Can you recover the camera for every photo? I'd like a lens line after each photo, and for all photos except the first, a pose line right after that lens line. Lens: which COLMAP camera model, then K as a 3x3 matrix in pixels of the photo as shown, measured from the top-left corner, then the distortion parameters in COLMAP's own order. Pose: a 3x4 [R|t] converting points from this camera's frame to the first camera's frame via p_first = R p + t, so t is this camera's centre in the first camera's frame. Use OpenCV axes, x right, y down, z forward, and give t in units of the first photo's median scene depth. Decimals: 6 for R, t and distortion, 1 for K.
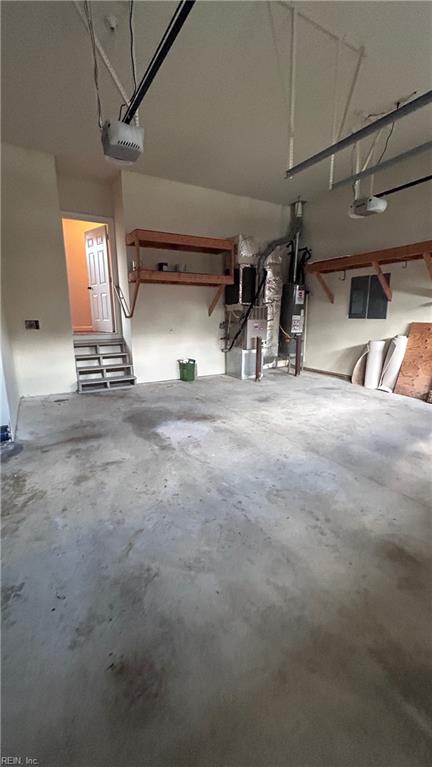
lens RADIAL K [[312.5, 0, 215.4], [0, 312.5, 383.4], [0, 0, 1]] dist [-0.004344, -0.000088]
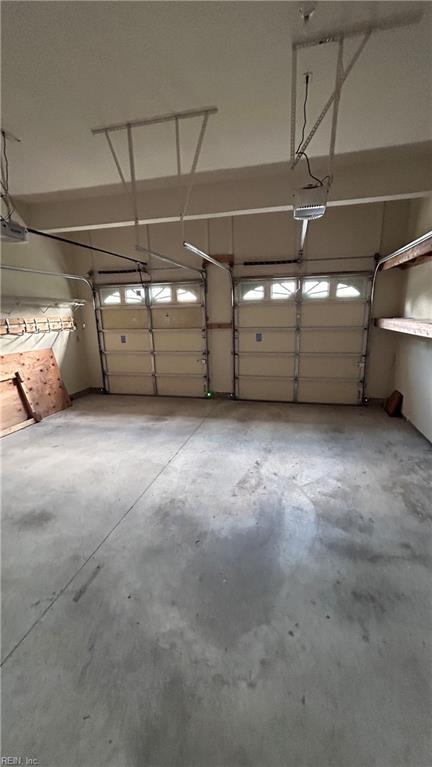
lens RADIAL K [[312.5, 0, 216.8], [0, 312.5, 384.4], [0, 0, 1]] dist [-0.004344, -0.000088]
pose [[-0.721491, -0.136465, 0.678844, -0.817648], [0.178137, 0.910806, 0.372424, -0.615712], [-0.669118, 0.389627, -0.632829, 1.984537]]
